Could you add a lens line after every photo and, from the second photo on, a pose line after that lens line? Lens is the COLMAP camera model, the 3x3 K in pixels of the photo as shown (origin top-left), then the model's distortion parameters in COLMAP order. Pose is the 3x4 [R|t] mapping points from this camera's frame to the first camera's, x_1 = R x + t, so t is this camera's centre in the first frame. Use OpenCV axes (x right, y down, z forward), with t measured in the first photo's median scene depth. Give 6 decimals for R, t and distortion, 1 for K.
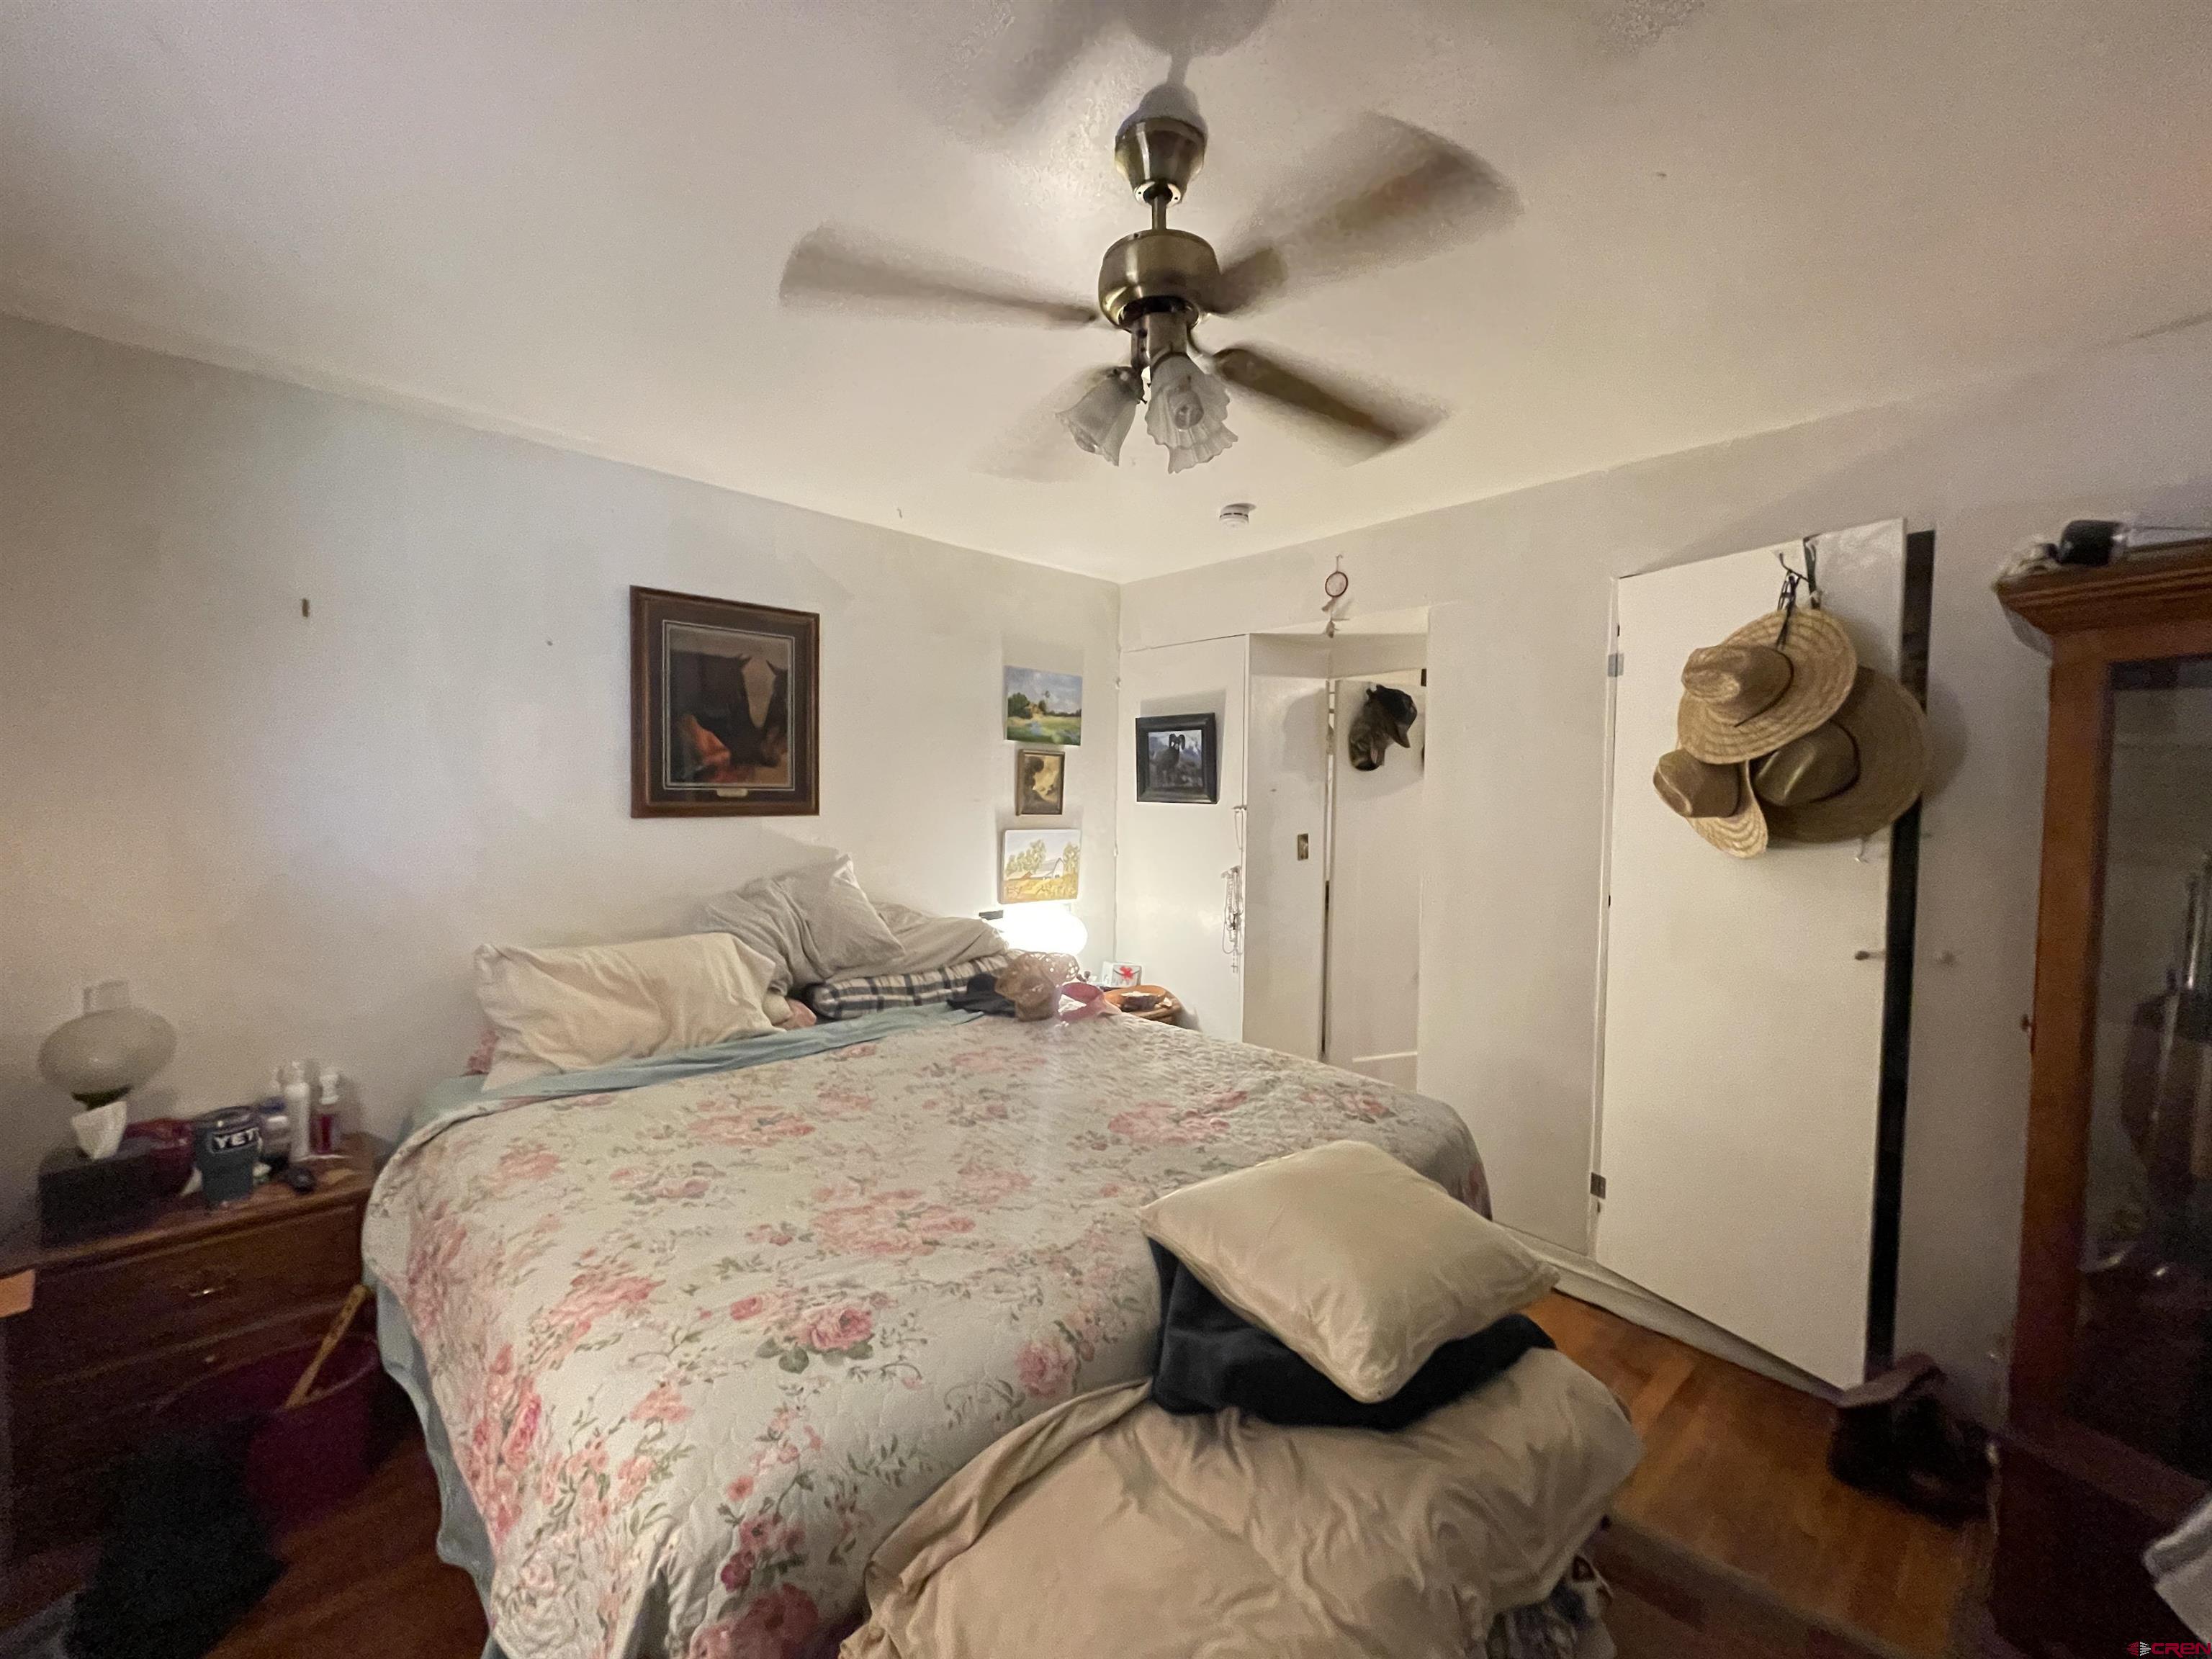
lens RADIAL K [[906.8, 0, 1106.0], [0, 906.8, 829.5], [0, 0, 1]] dist [-0.000105, -0.000005]
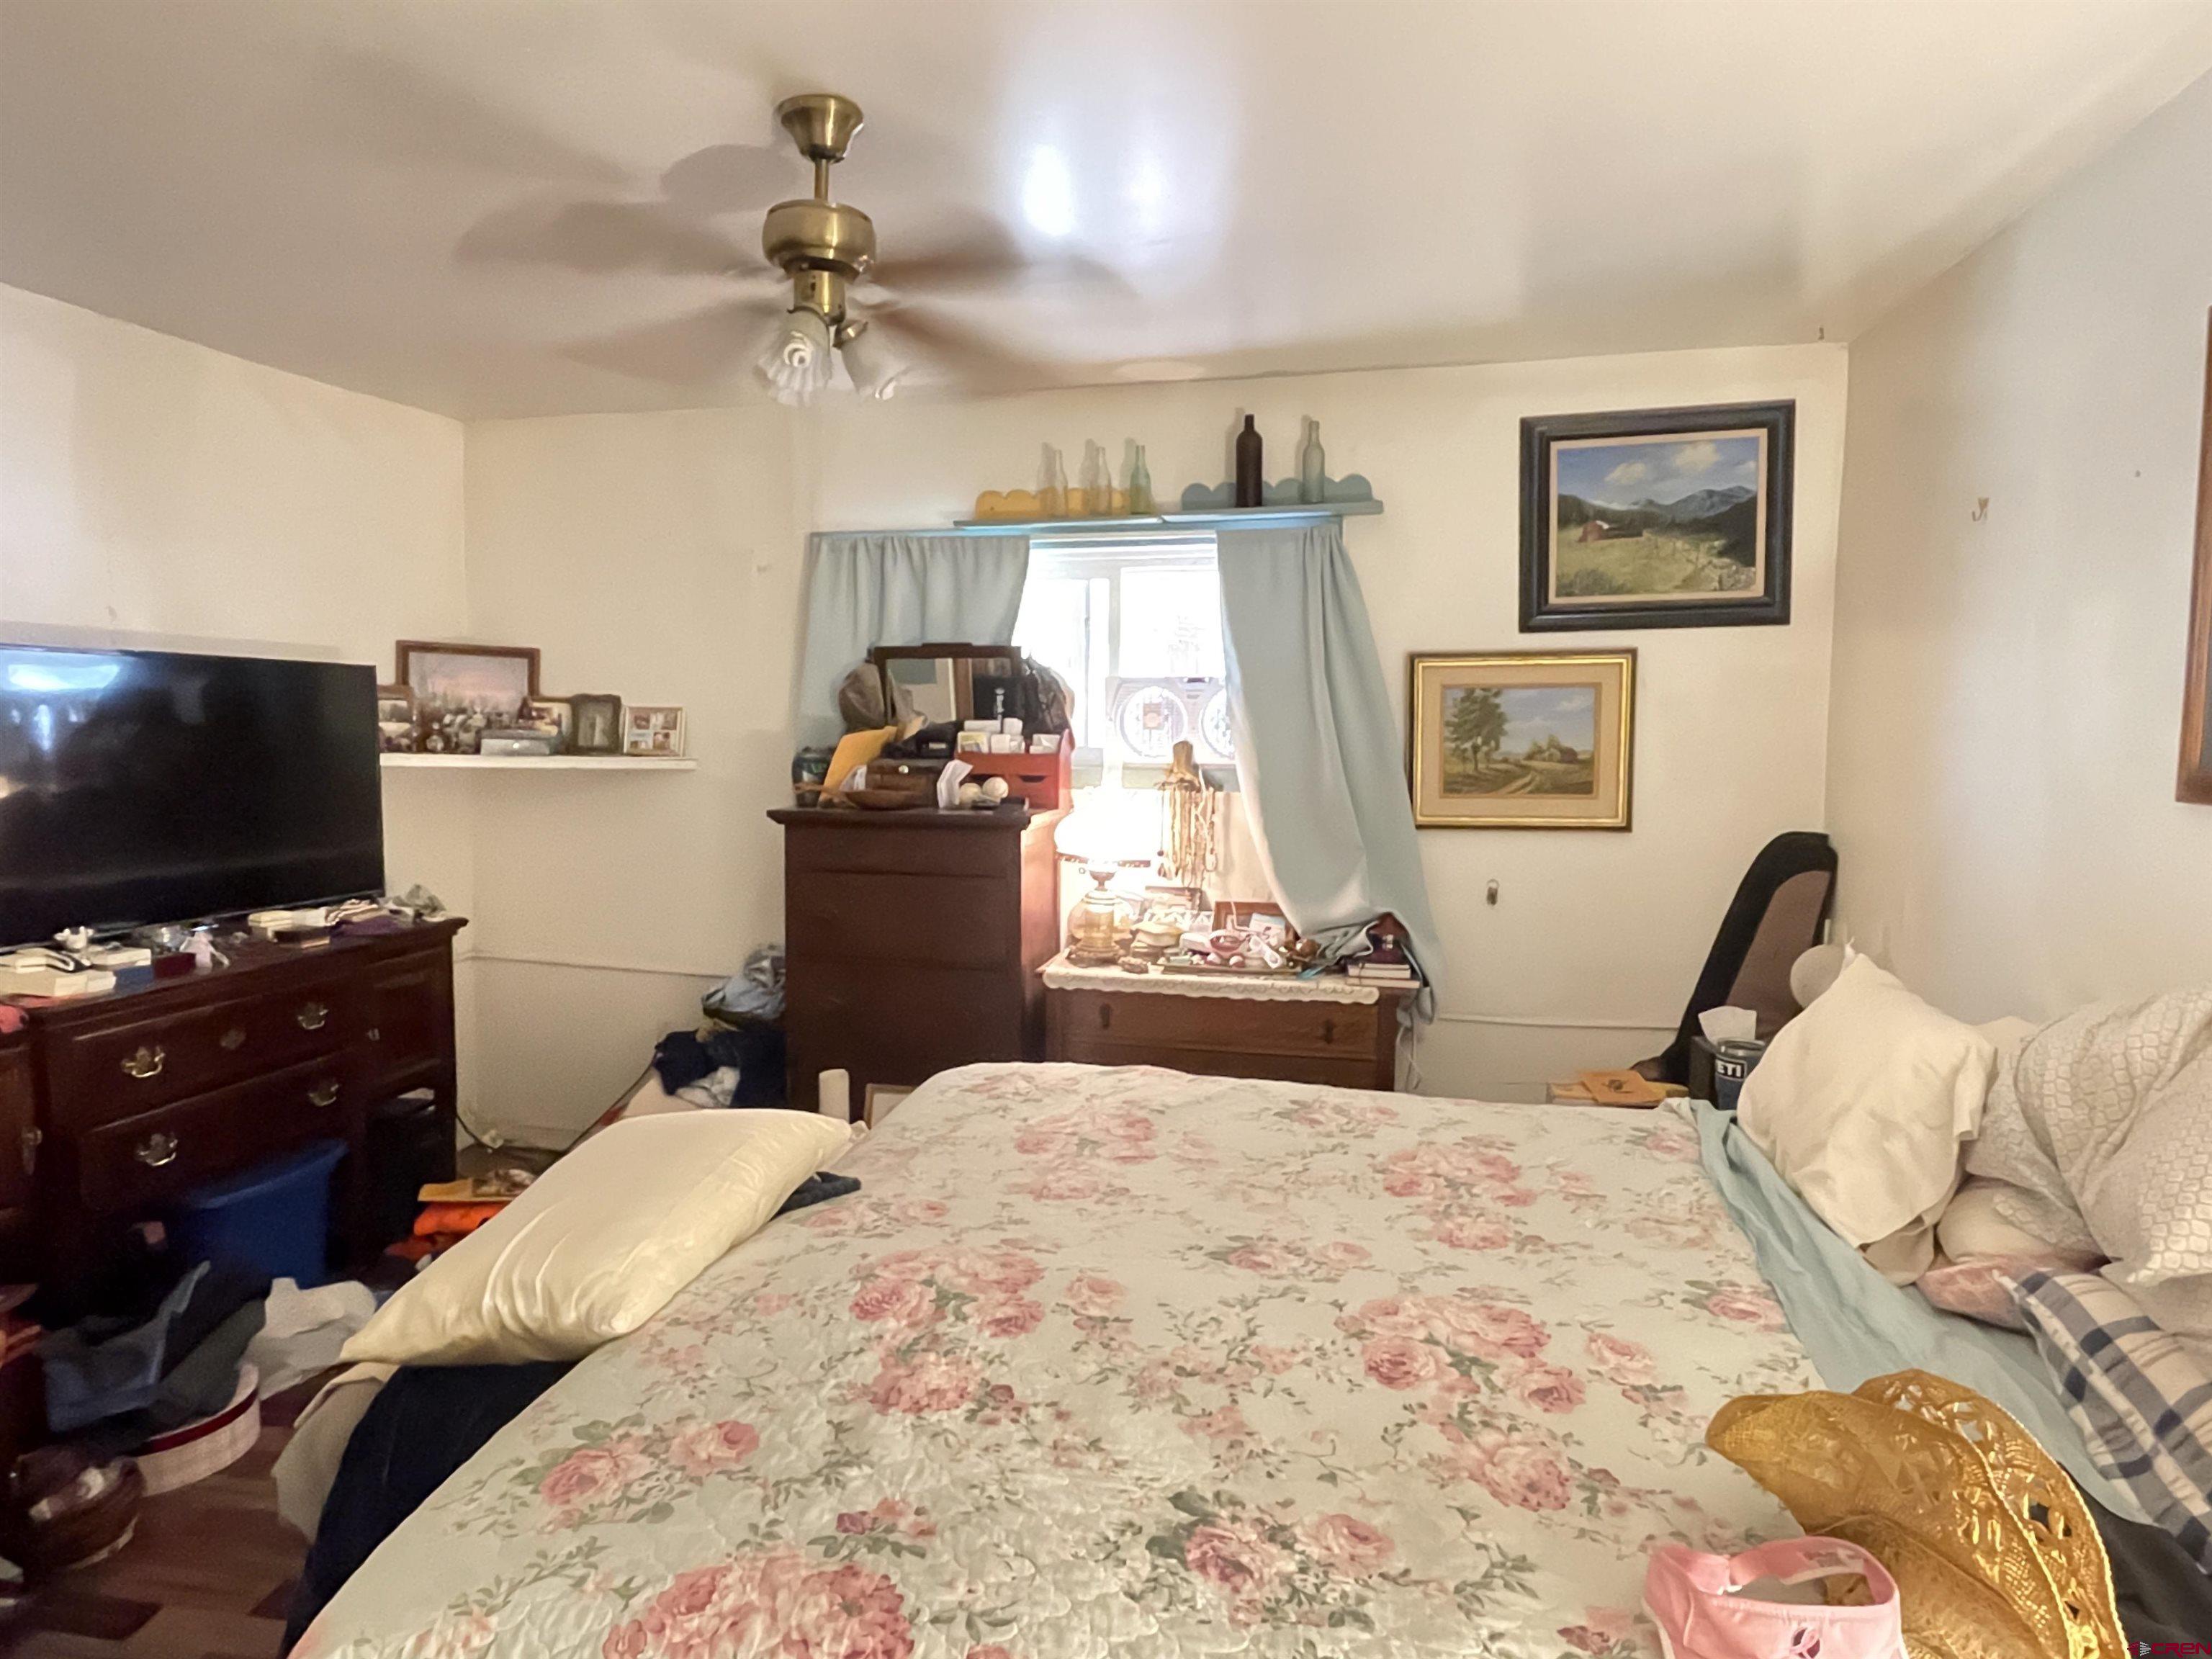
lens RADIAL K [[1294.4, 0, 1106.0], [0, 1294.4, 829.5], [0, 0, 1]] dist [-0.001788, -0.000361]
pose [[-0.824789, 0.026448, -0.564821, 0.403565], [-0.020333, 0.996872, 0.076372, -0.034311], [0.565074, 0.074475, -0.821672, 1.539711]]
